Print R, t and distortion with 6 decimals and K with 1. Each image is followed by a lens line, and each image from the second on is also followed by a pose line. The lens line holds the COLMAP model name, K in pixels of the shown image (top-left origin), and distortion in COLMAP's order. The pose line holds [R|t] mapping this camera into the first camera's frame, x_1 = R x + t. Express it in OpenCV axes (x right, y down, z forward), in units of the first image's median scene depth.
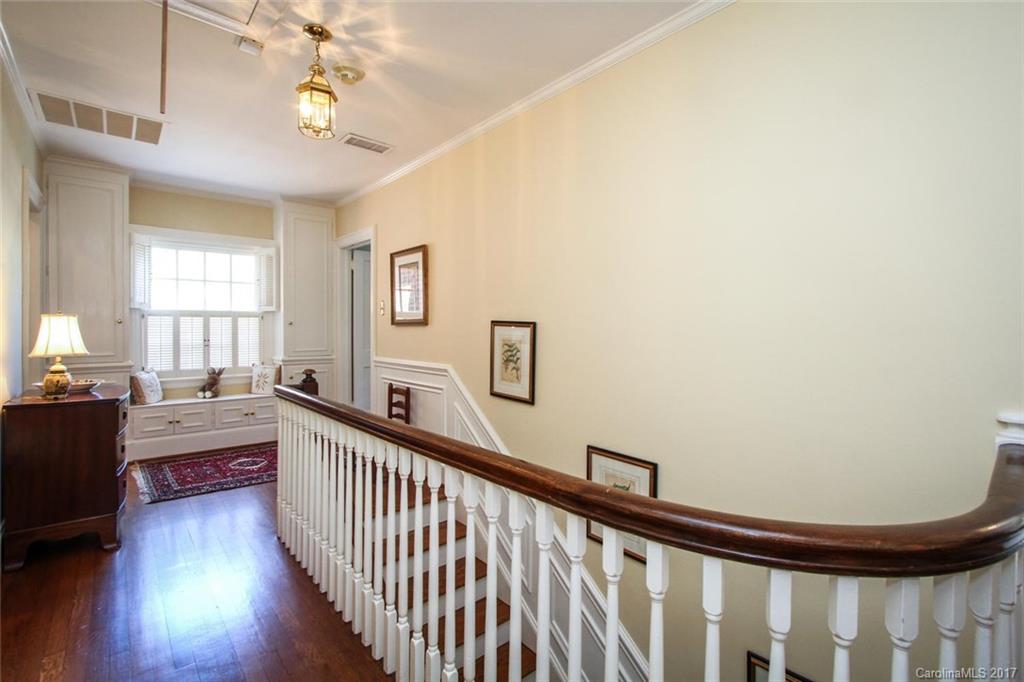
lens RADIAL K [[470.6, 0, 512.6], [0, 470.6, 335.2], [0, 0, 1]] dist [-0.004466, -0.000159]
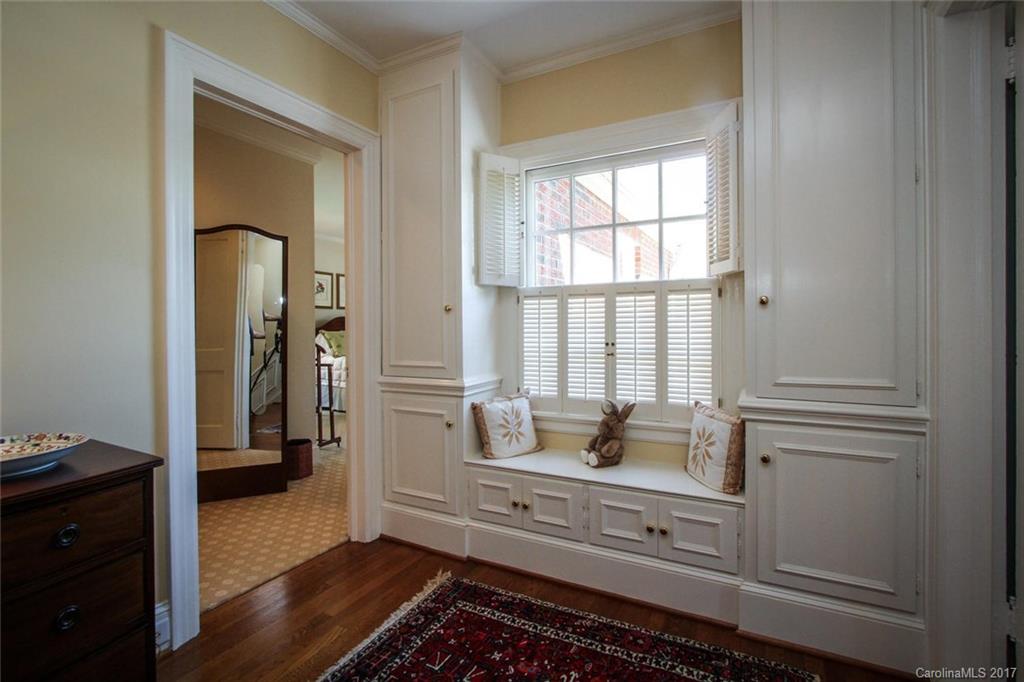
lens RADIAL K [[470.6, 0, 518.3], [0, 470.6, 325.1], [0, 0, 1]] dist [-0.004466, -0.000159]
pose [[0.376411, -0.004274, -0.926443, -0.226506], [-0.004773, 0.999967, -0.006552, -0.004885], [0.926440, 0.006888, 0.376379, 0.721756]]
